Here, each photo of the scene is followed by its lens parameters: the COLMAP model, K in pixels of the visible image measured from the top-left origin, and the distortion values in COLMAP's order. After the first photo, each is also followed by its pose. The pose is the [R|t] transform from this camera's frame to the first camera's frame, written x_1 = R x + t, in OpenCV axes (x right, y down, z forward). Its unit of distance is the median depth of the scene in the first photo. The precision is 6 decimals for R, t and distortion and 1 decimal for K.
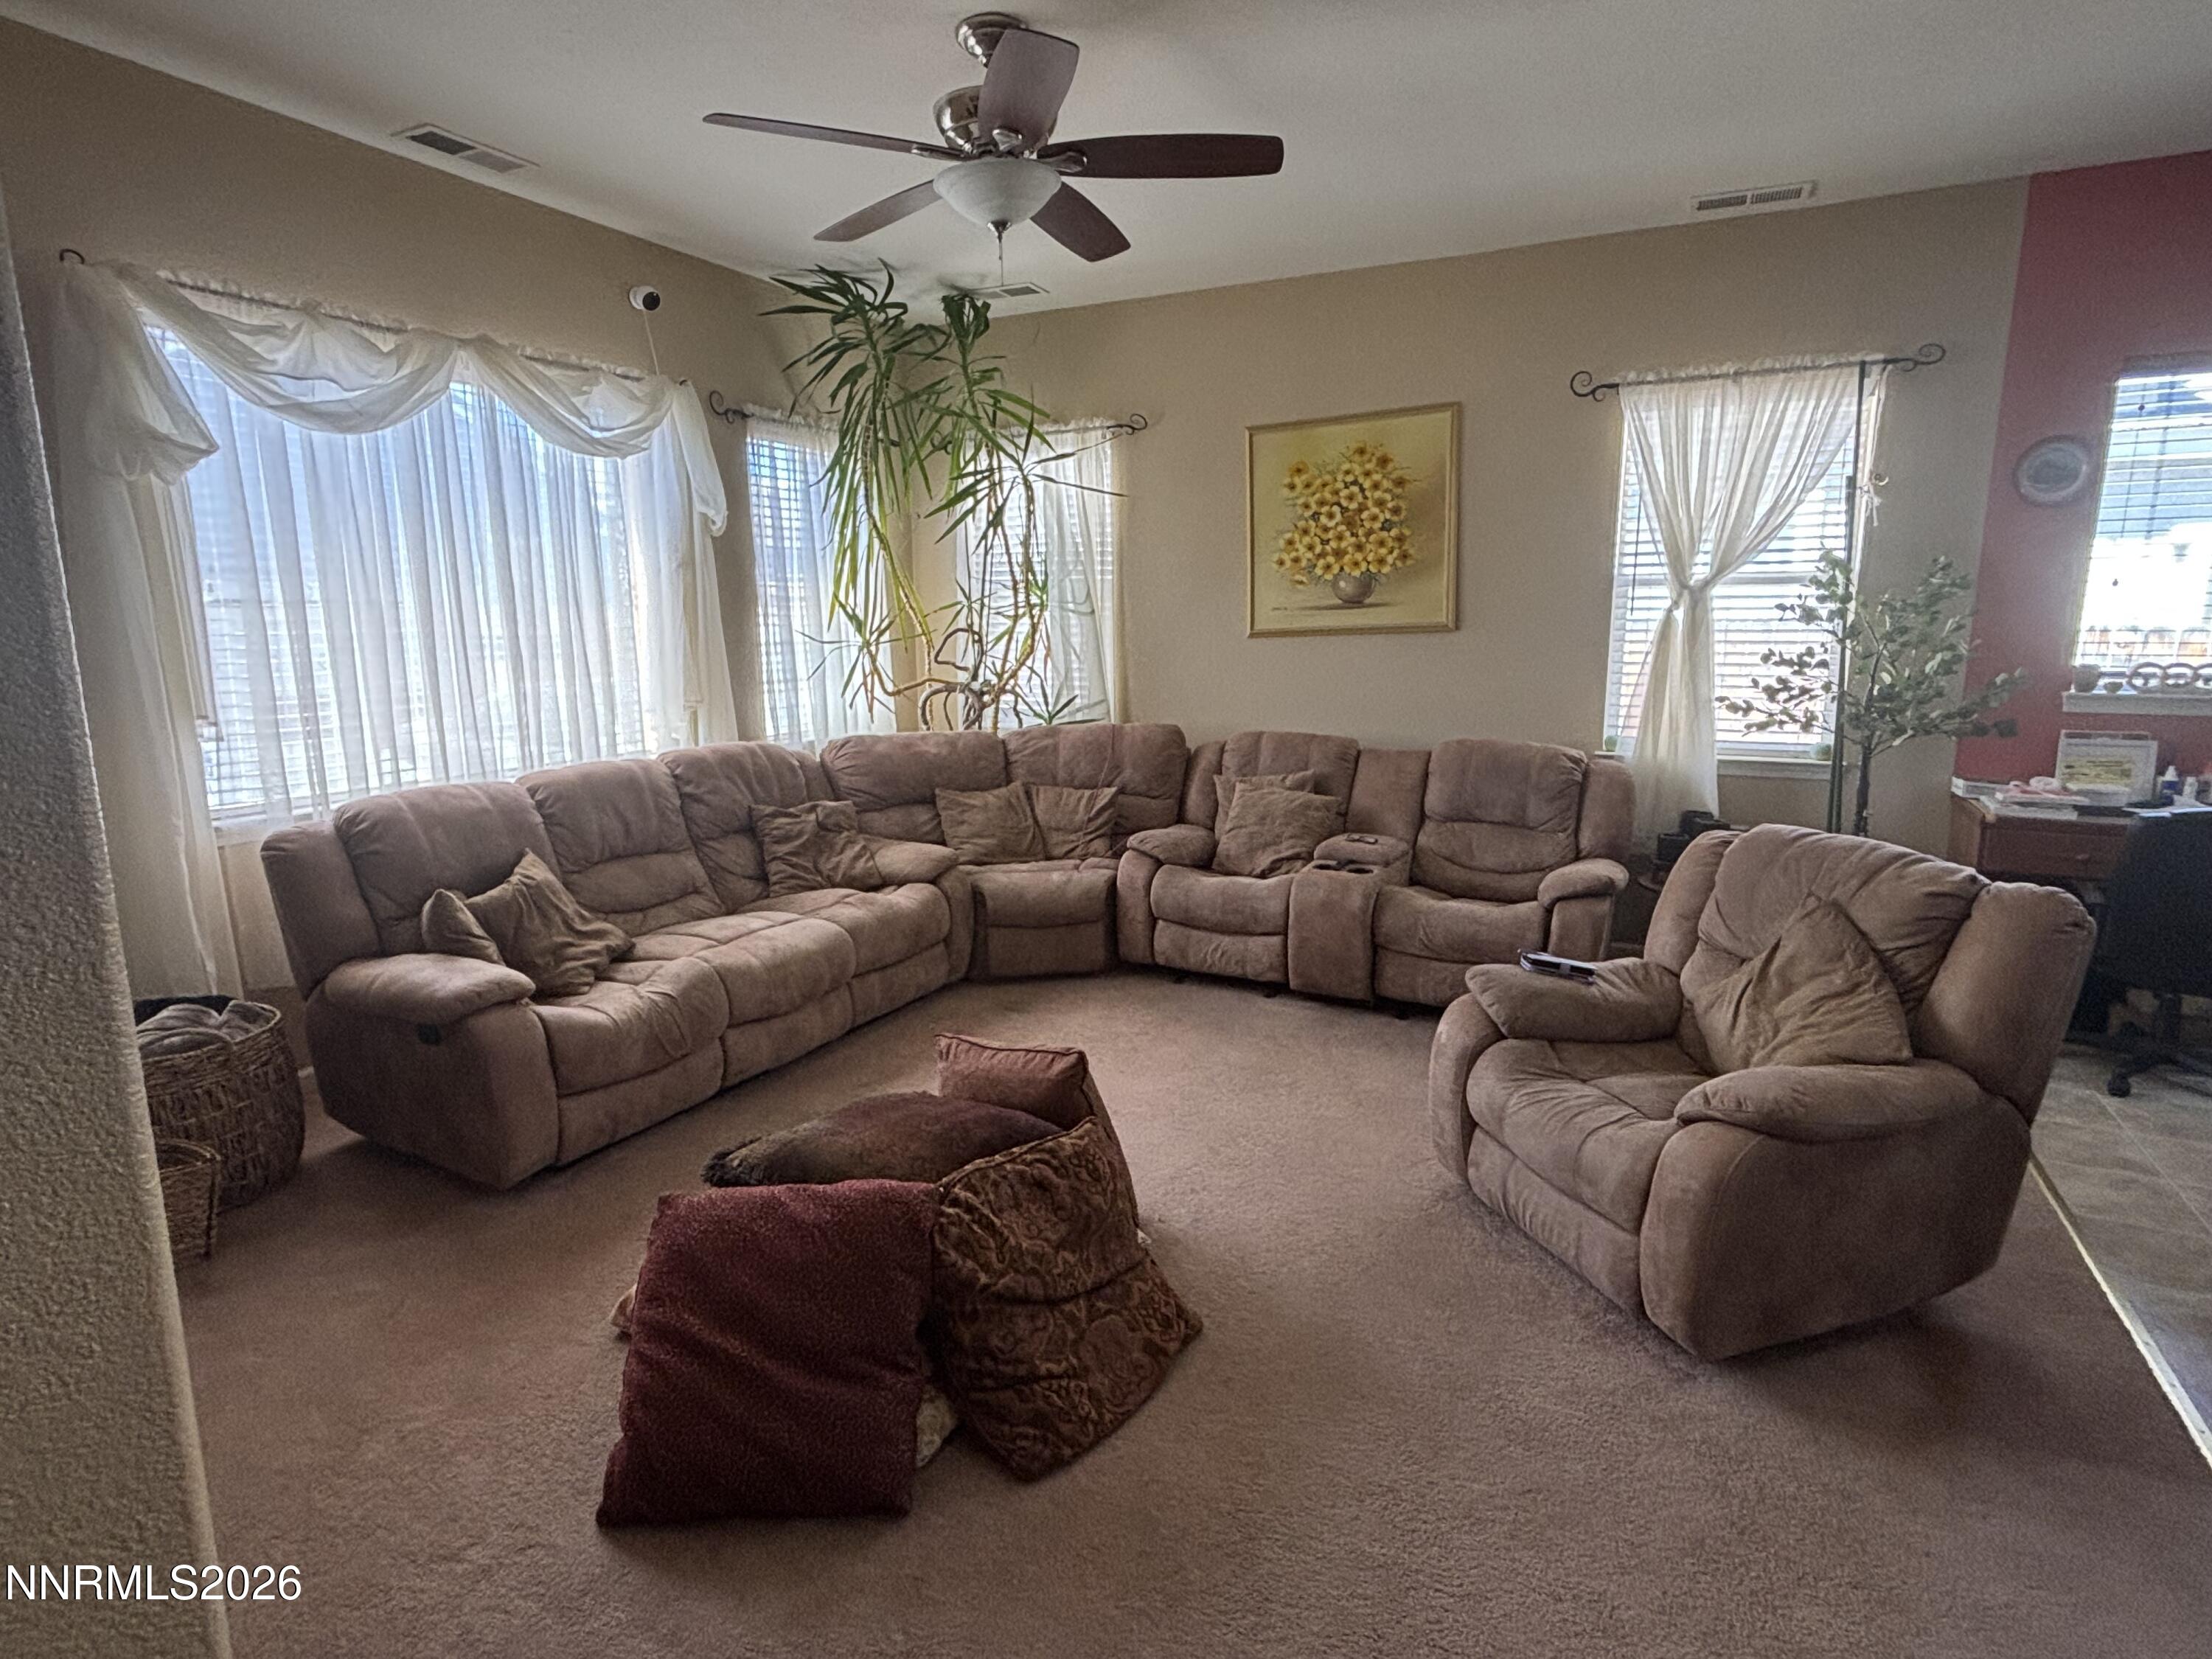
lens RADIAL K [[1149.9, 0, 1096.8], [0, 1149.9, 826.1], [0, 0, 1]] dist [0.000363, -0.002607]
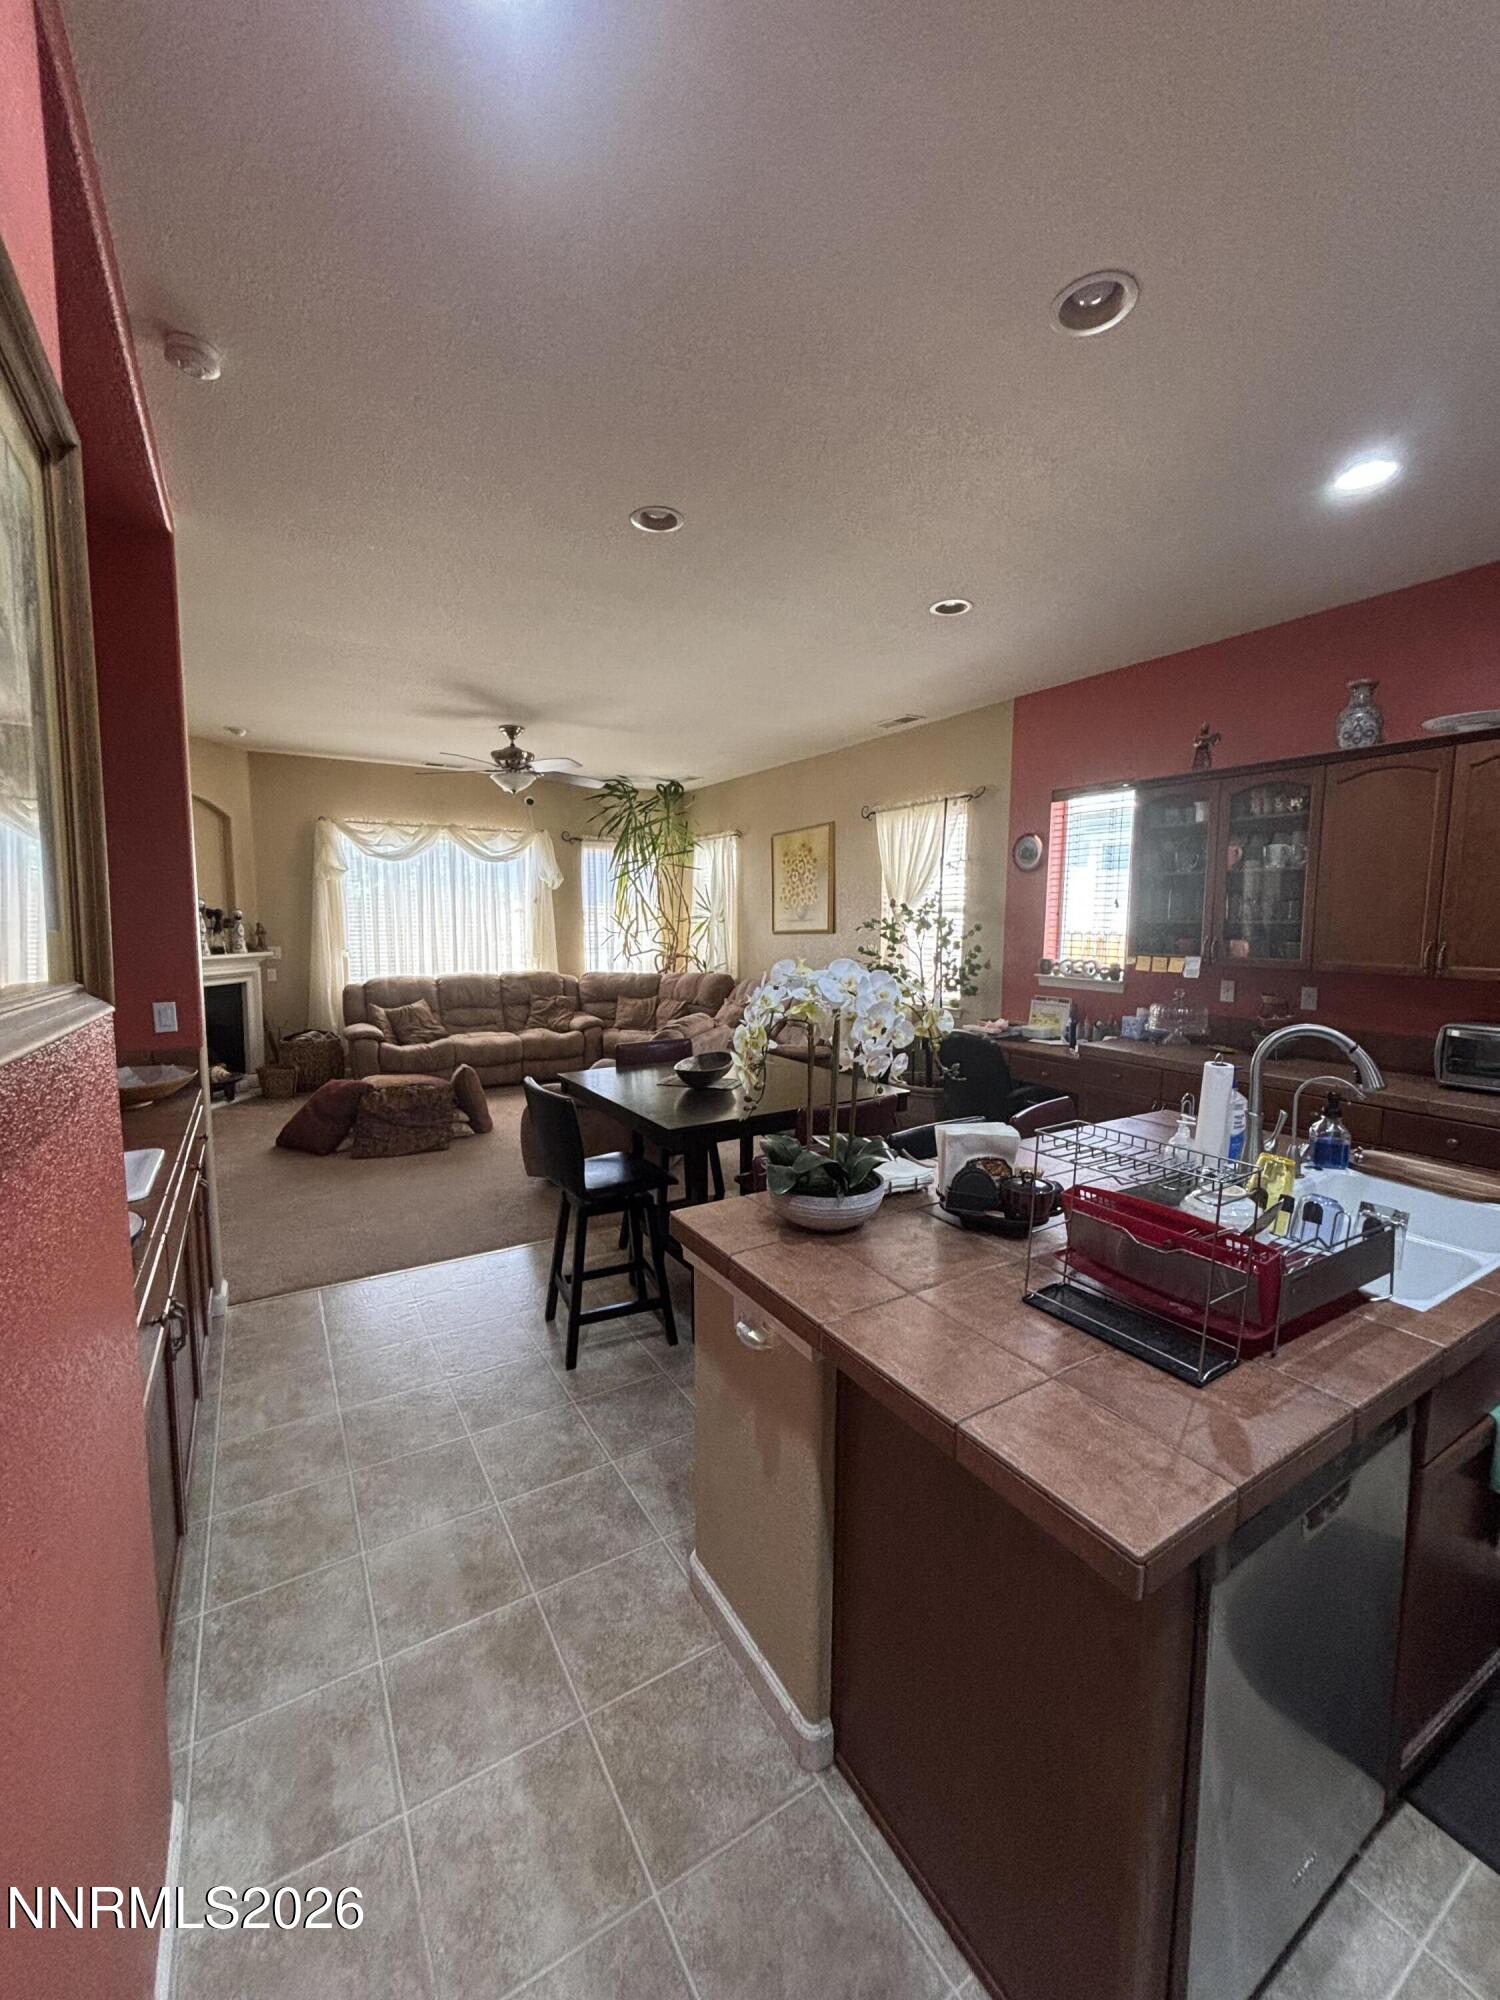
lens RADIAL K [[793.9, 0, 756.7], [0, 793.9, 1000.6], [0, 0, 1]] dist [0.000464, -0.000010]
pose [[0.858577, 0.064681, -0.508587, 1.020646], [-0.104997, 0.993167, -0.050943, 0.031460], [0.501817, 0.097139, 0.859502, -0.252587]]
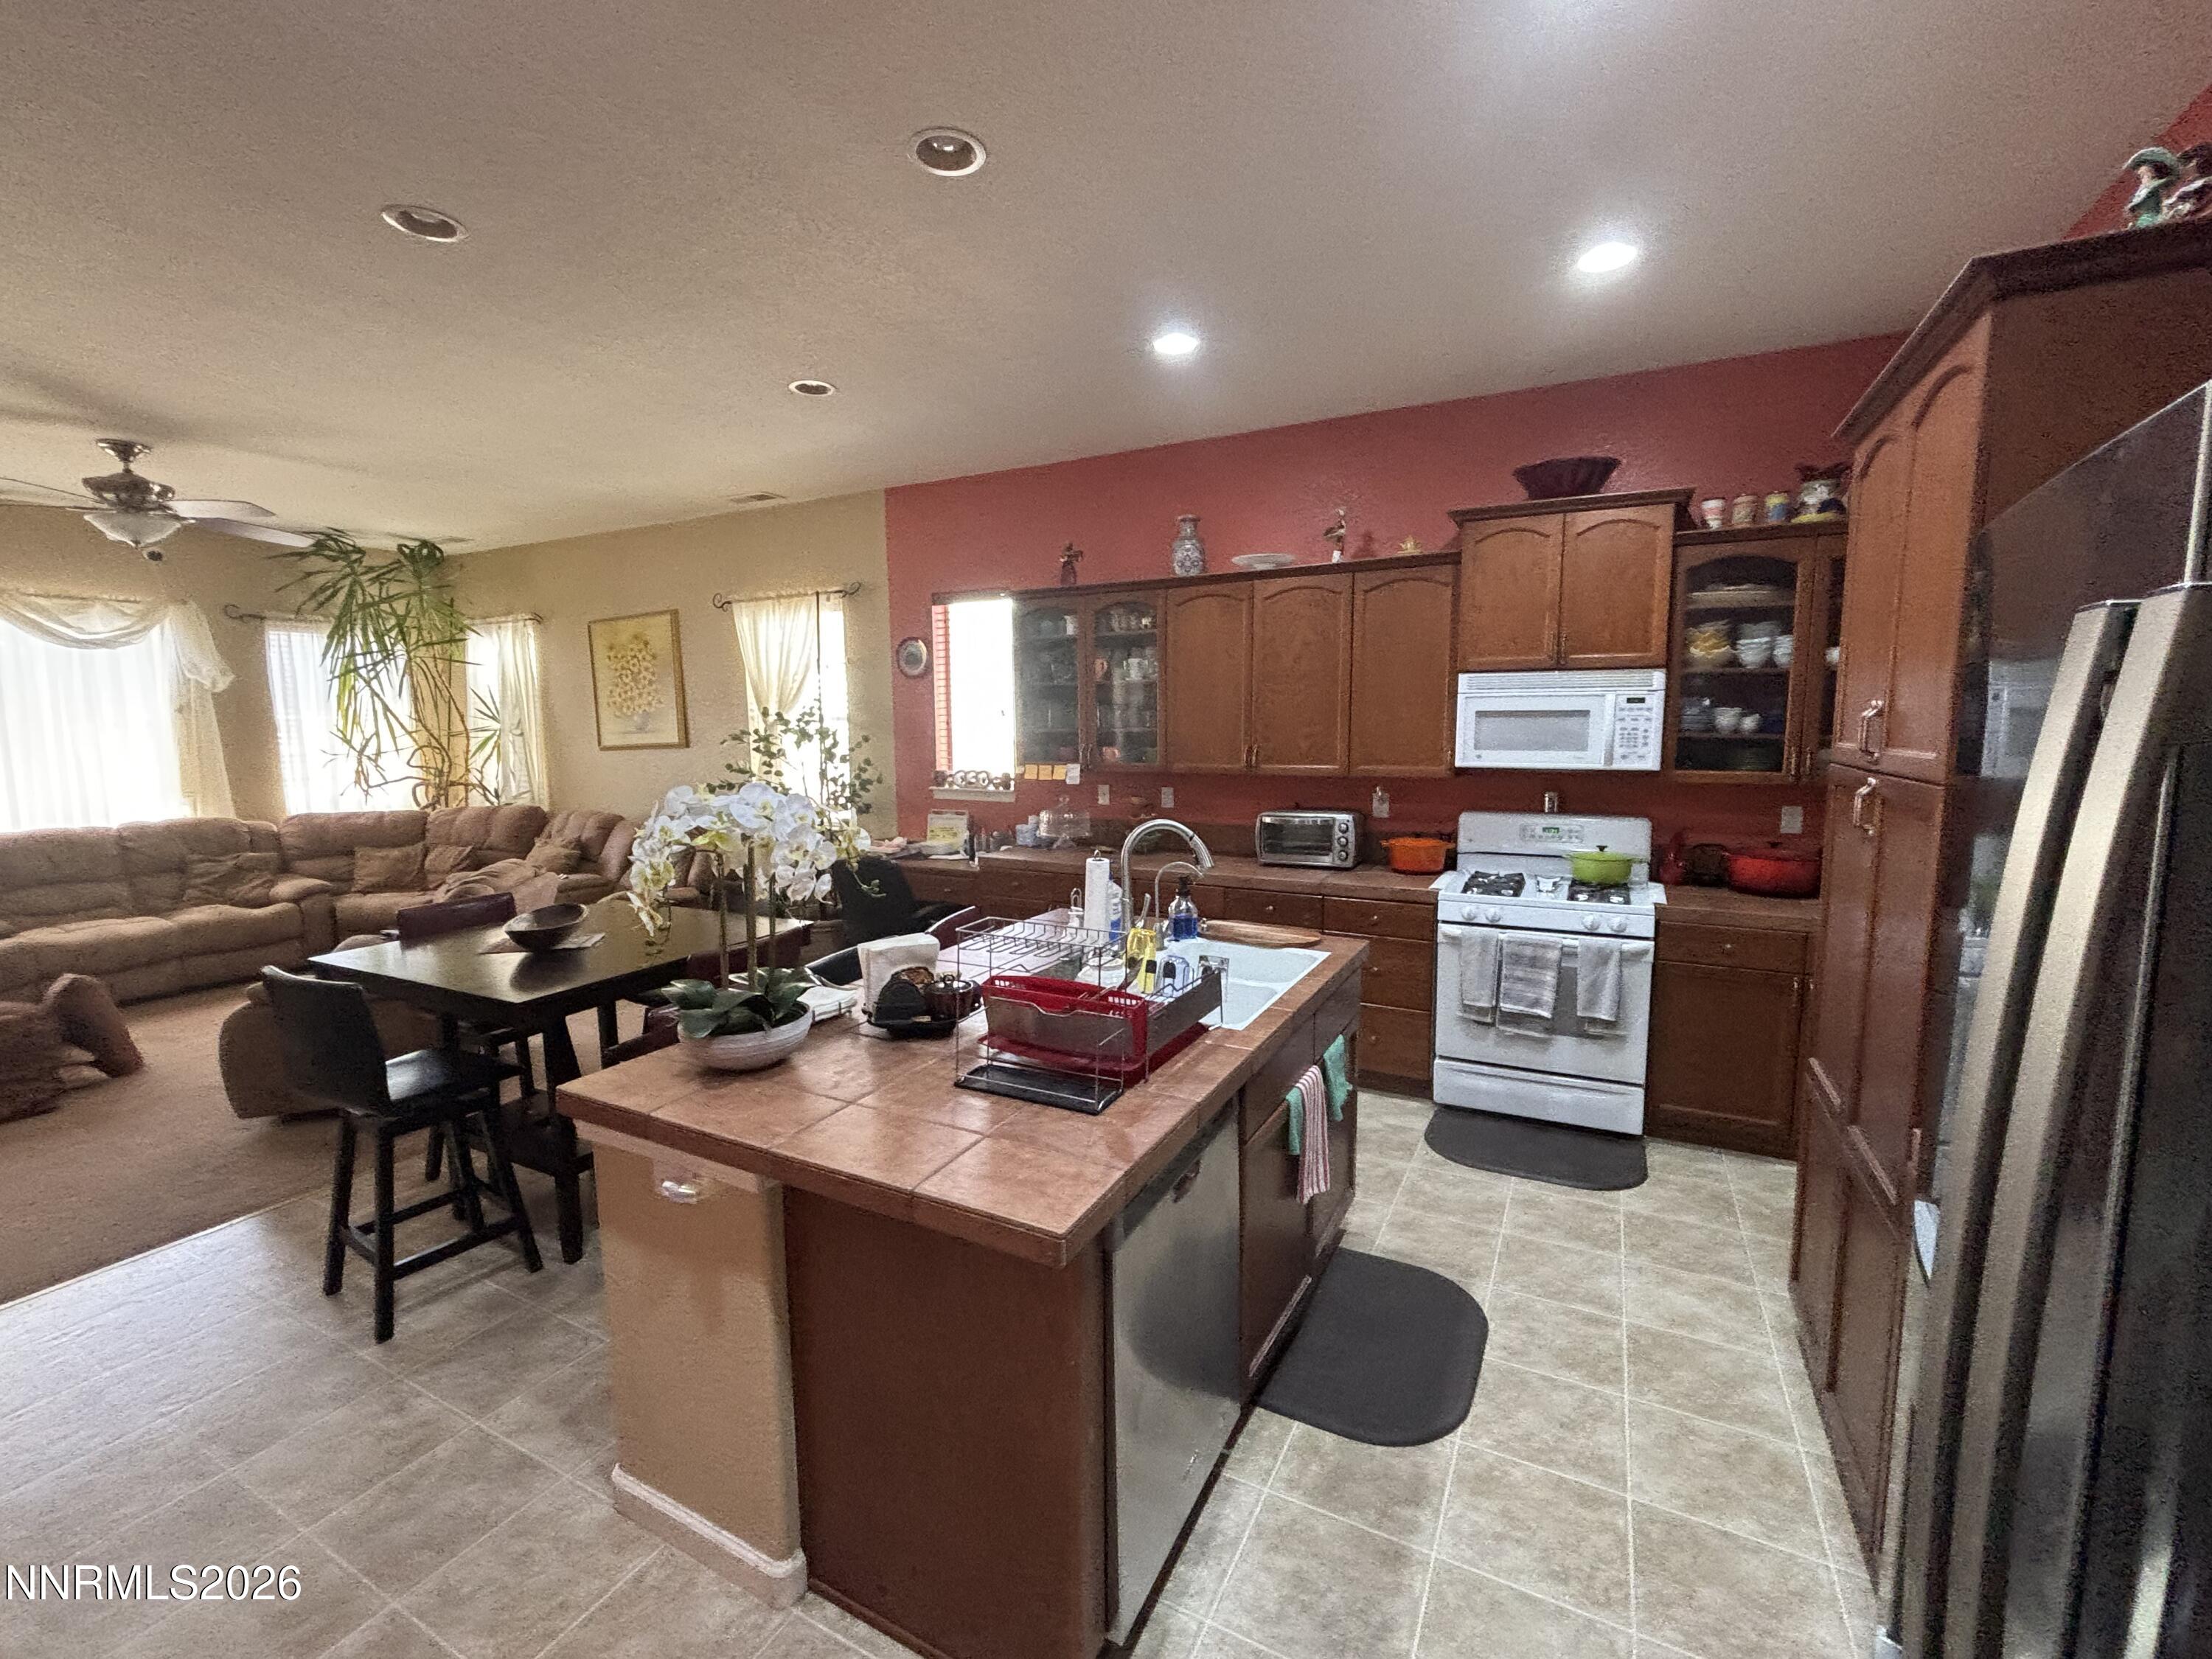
lens RADIAL K [[934.4, 0, 1118.8], [0, 934.4, 836.0], [0, 0, 1]] dist [-0.011999, -0.000091]
pose [[0.999962, -0.001245, 0.008654, 1.027290], [0.001775, 0.998108, -0.061461, 0.038461], [-0.008561, 0.061474, 0.998072, -0.335177]]
